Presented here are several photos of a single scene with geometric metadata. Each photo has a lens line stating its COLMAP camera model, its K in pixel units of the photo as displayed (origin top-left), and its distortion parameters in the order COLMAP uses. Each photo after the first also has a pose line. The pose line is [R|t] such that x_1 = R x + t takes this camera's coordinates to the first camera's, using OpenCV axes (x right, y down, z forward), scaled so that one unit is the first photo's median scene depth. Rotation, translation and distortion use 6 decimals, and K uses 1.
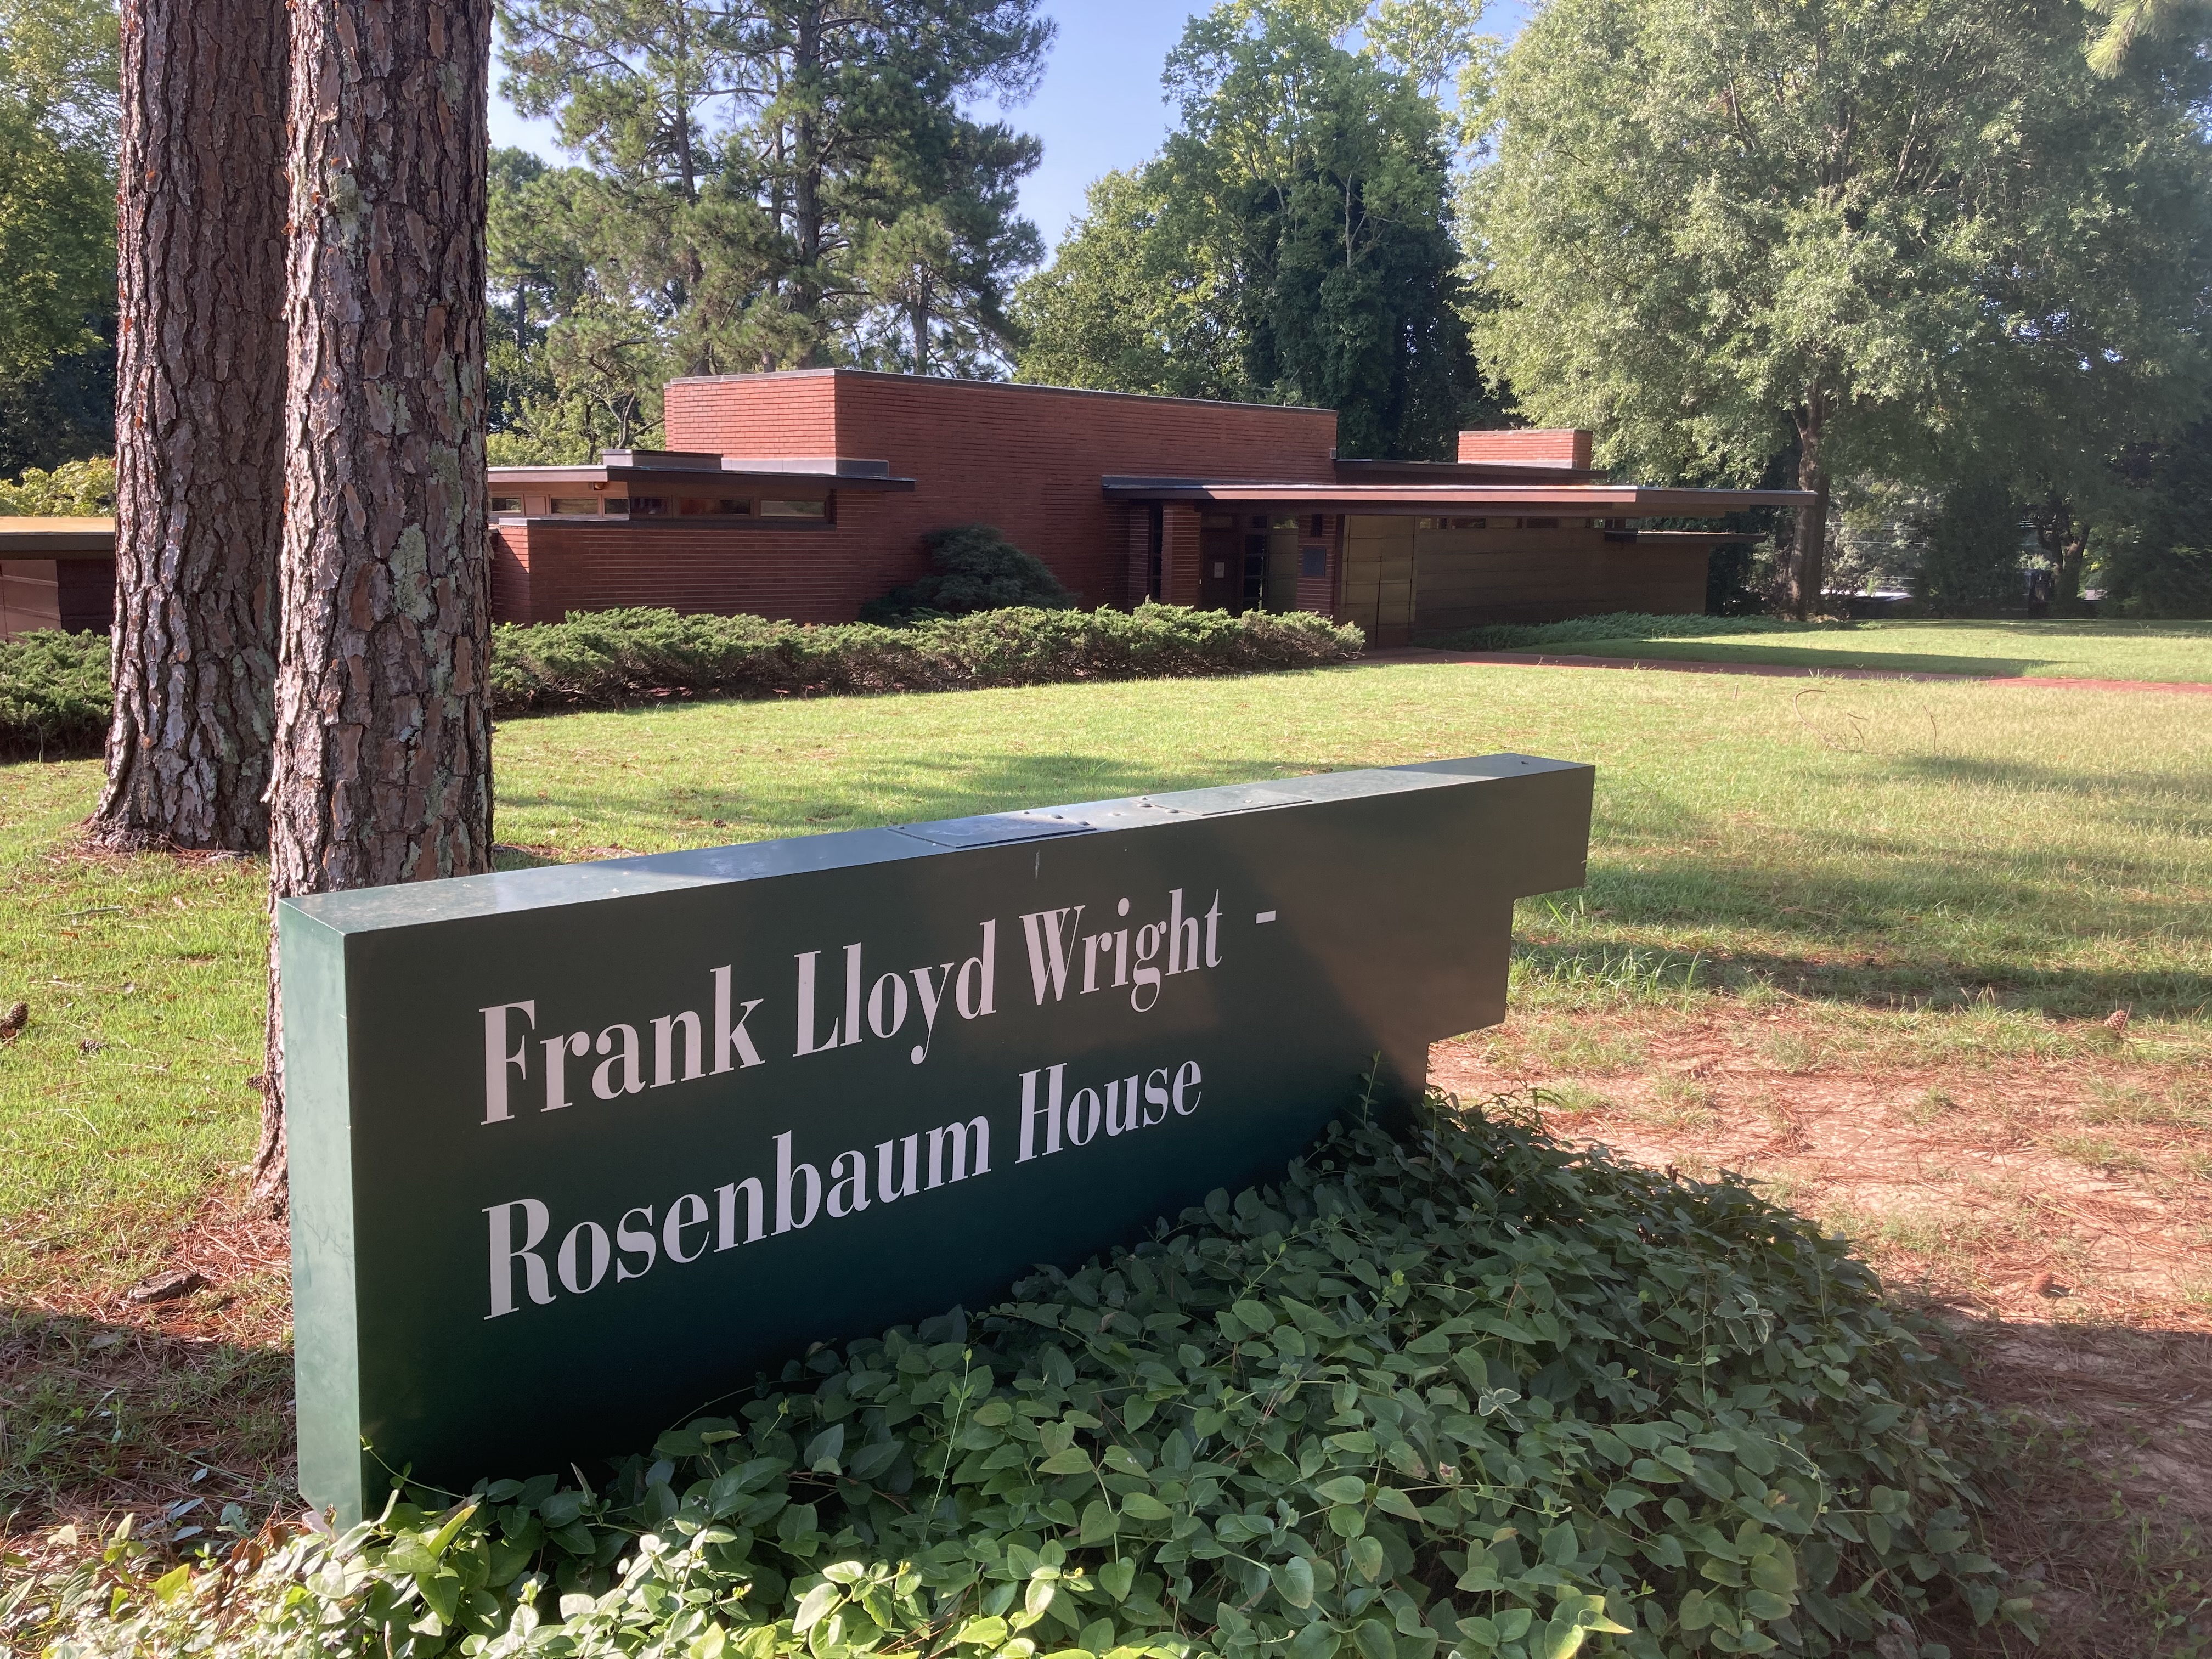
lens RADIAL K [[1786.2, 0, 1097.9], [0, 1786.2, 807.8], [0, 0, 1]] dist [0.093921, -0.195944]
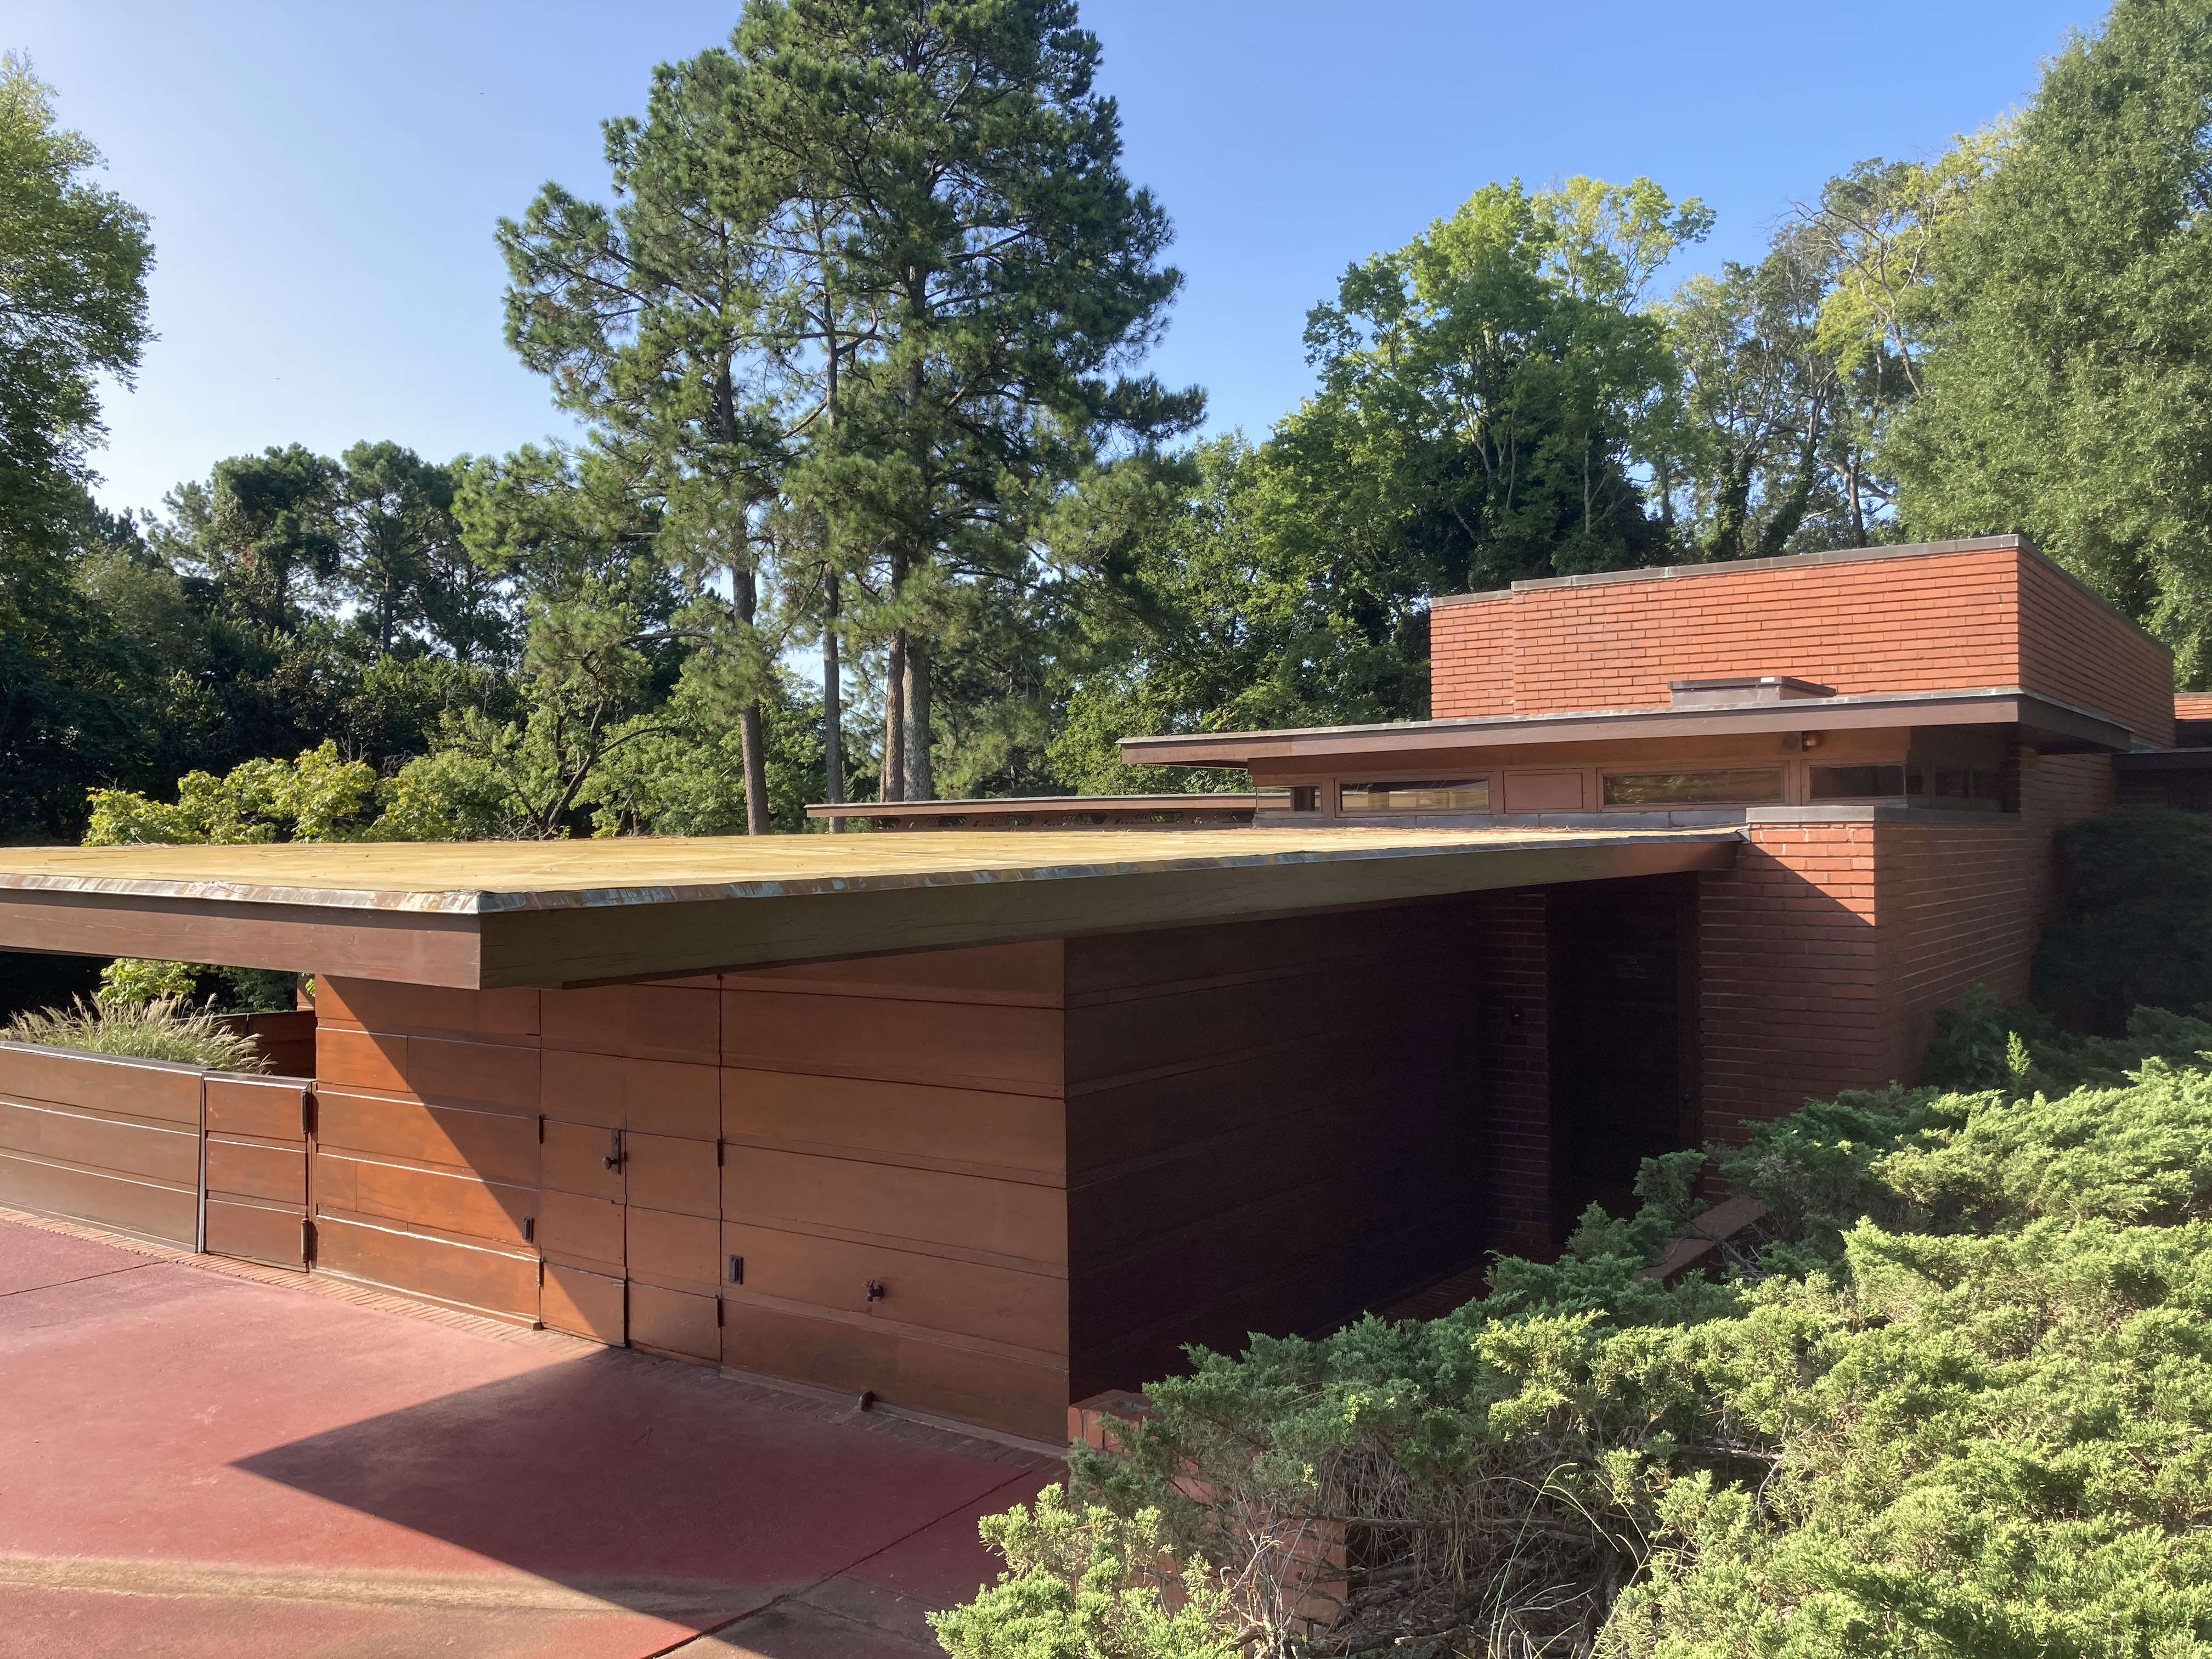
lens RADIAL K [[1799.0, 0, 1075.5], [0, 1799.0, 806.5], [0, 0, 1]] dist [0.092937, -0.368760]
pose [[0.988533, -0.020527, 0.149603, -0.658770], [0.047082, 0.983228, -0.176196, -0.102944], [-0.143477, 0.181219, 0.972920, 0.656545]]
